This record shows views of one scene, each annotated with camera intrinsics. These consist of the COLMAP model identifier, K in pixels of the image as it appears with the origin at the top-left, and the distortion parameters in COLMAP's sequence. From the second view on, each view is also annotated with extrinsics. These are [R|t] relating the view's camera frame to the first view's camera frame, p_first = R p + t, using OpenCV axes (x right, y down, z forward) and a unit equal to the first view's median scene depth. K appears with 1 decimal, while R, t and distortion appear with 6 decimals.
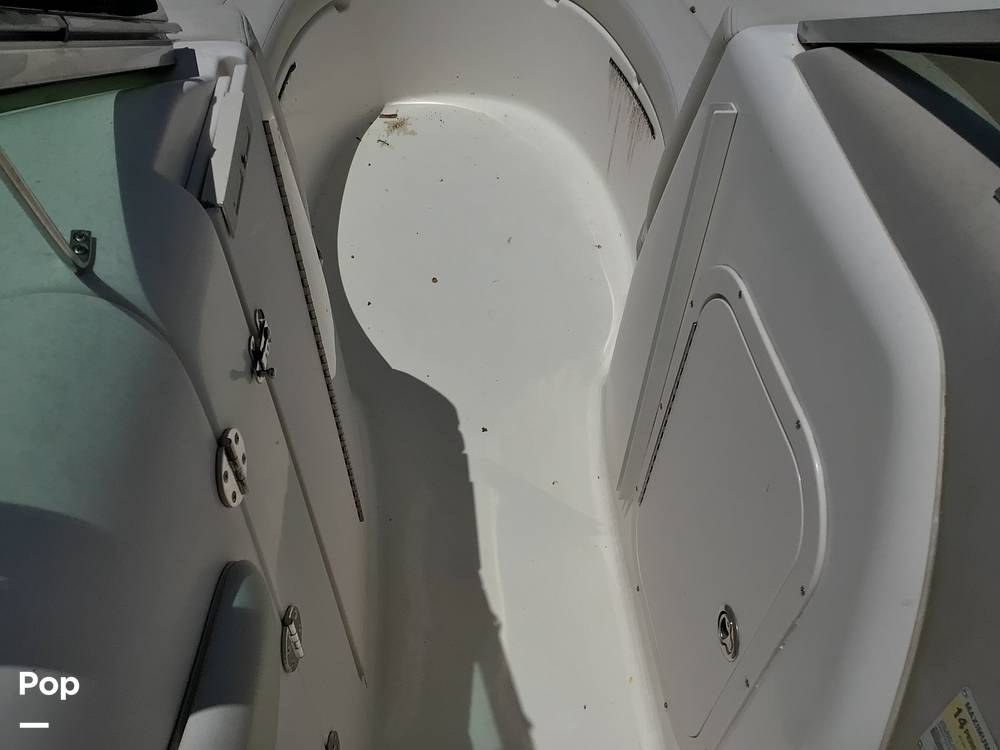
lens RADIAL K [[899.4, 0, 491.6], [0, 899.4, 354.1], [0, 0, 1]] dist [0.143241, -0.283765]
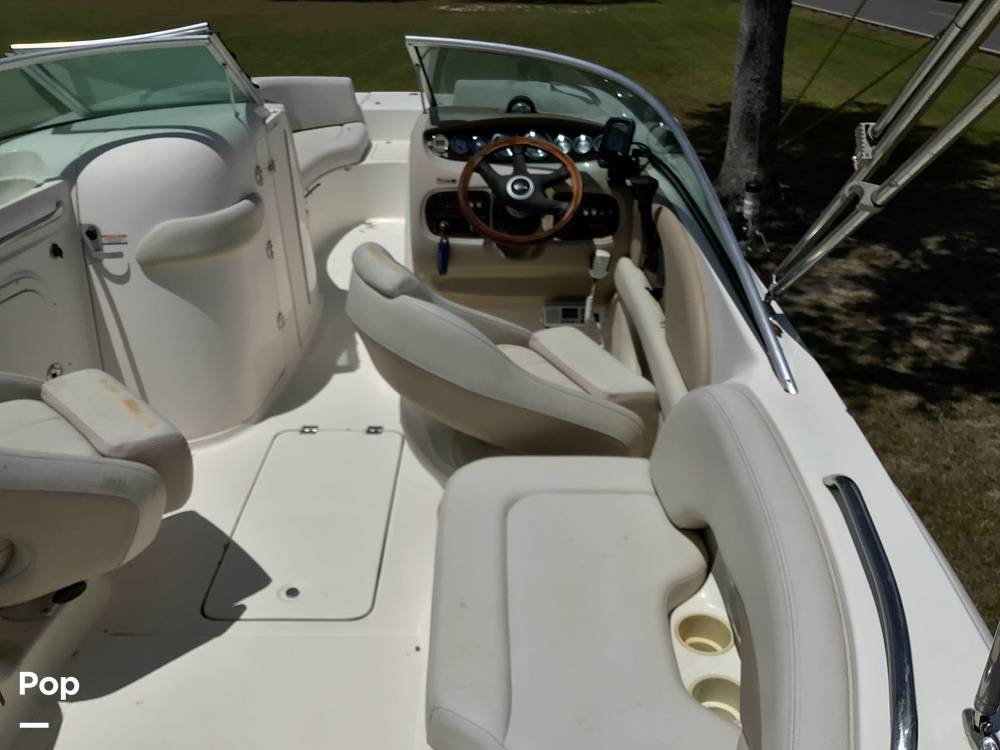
lens RADIAL K [[908.9, 0, 500.0], [0, 908.9, 375.0], [0, 0, 1]] dist [0.107186, -0.219461]
pose [[0.995334, 0.042039, -0.086848, 1.009154], [-0.067716, 0.945541, -0.318382, 1.862944], [0.068733, 0.322777, 0.943976, -2.175303]]
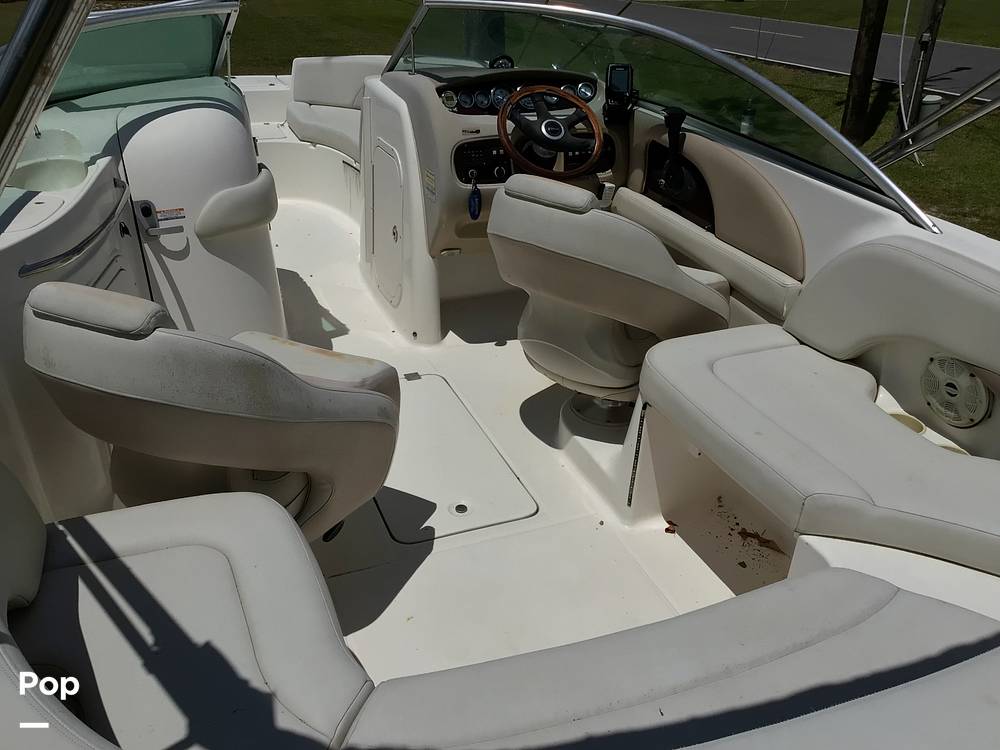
lens RADIAL K [[896.8, 0, 503.8], [0, 896.8, 374.4], [0, 0, 1]] dist [0.108840, -0.182488]
pose [[0.956027, -0.122736, 0.266362, -0.348861], [0.200601, 0.936197, -0.288607, 2.099531], [-0.213945, 0.329348, 0.919651, -2.286760]]
